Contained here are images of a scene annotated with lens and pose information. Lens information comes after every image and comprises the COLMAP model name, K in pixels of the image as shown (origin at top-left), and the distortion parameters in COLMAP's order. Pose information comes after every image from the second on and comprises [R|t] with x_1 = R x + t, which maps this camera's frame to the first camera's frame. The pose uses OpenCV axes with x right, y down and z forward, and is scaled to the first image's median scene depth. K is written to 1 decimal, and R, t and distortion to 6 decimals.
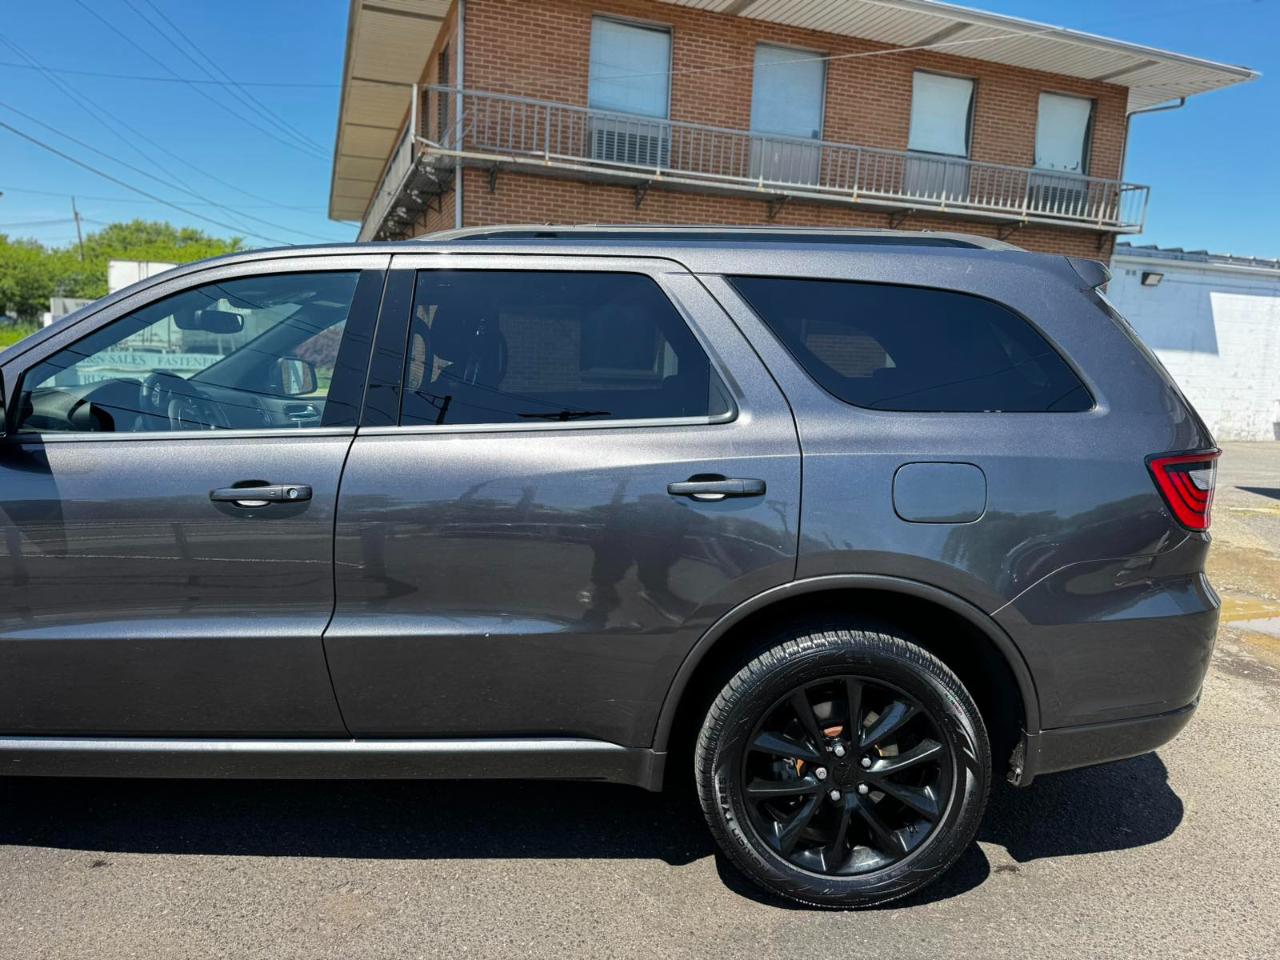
lens RADIAL K [[898.6, 0, 640.6], [0, 898.6, 480.8], [0, 0, 1]] dist [0.020223, -0.025440]
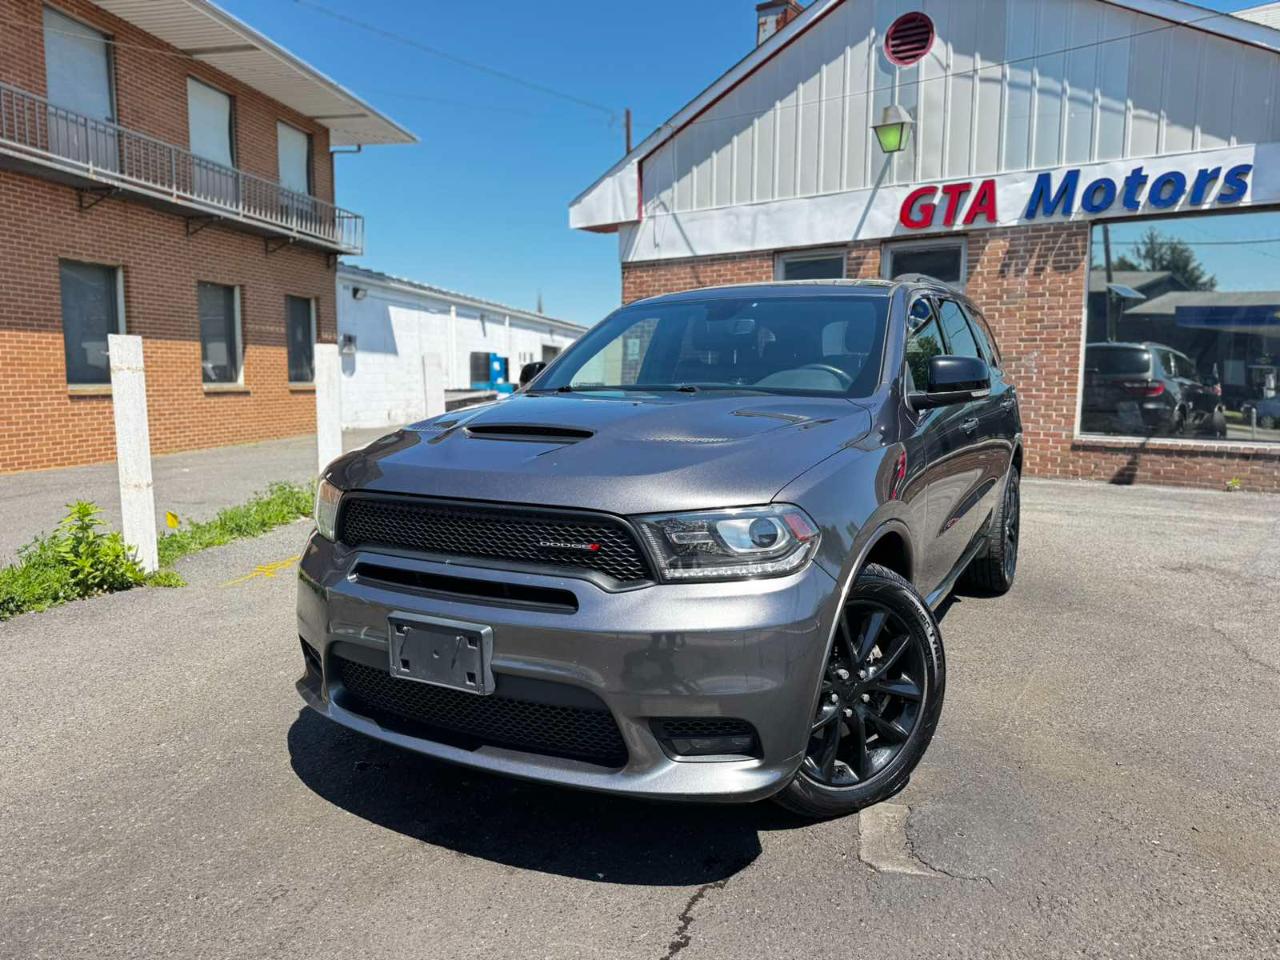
lens RADIAL K [[896.3, 0, 640.8], [0, 896.3, 480.5], [0, 0, 1]] dist [0.036804, -0.043307]
pose [[0.491788, -0.139147, 0.859525, -0.403380], [0.144255, 0.986527, 0.077169, -0.018741], [-0.858682, 0.086040, 0.505234, 0.111456]]
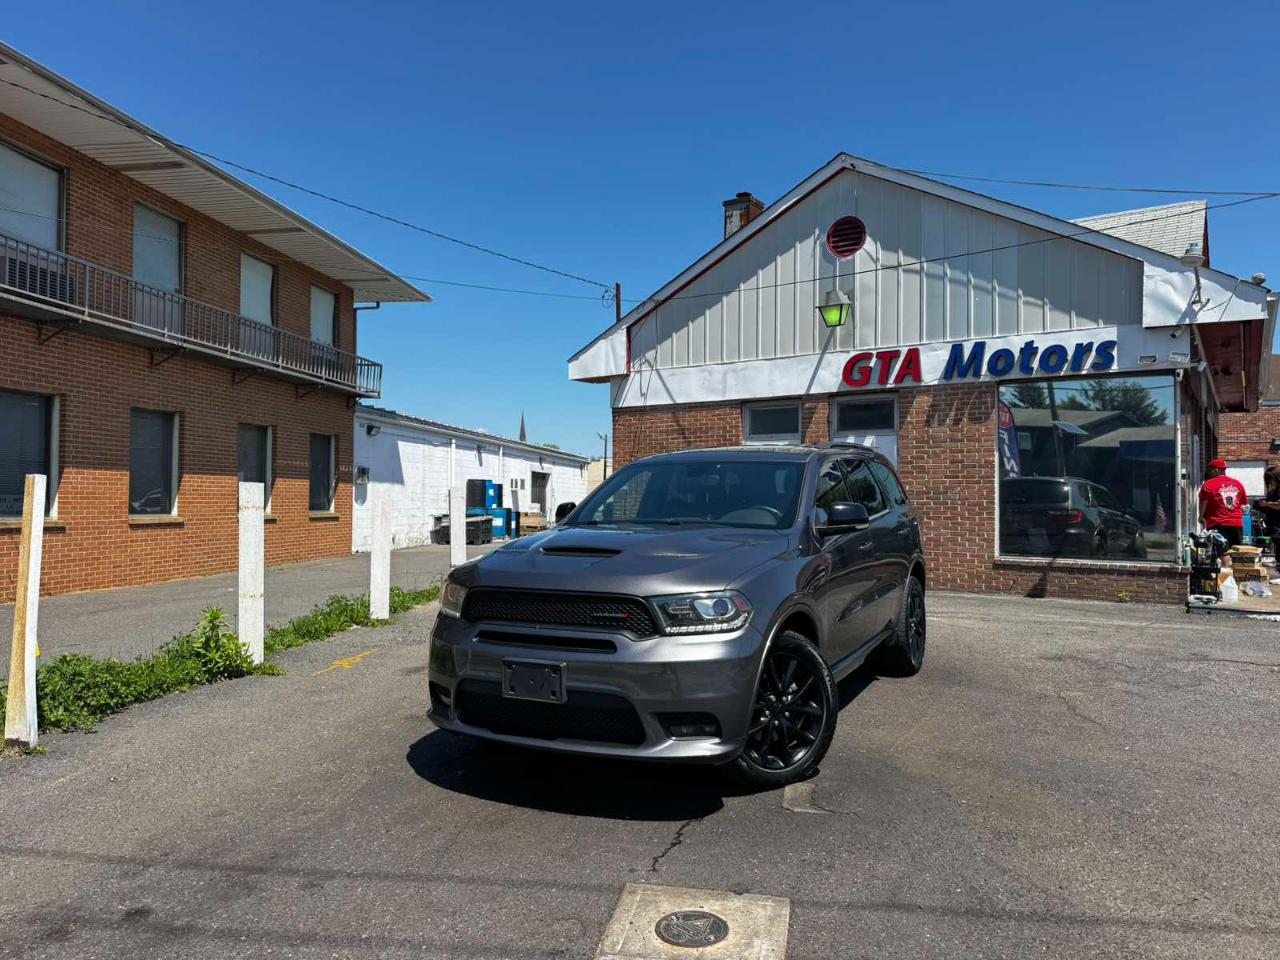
lens RADIAL K [[887.1, 0, 642.8], [0, 887.1, 484.9], [0, 0, 1]] dist [0.118197, -0.182730]
pose [[0.470289, -0.024952, 0.882160, -0.533549], [0.146577, 0.987925, -0.050198, -0.022382], [-0.870255, 0.152912, 0.468268, 0.049285]]
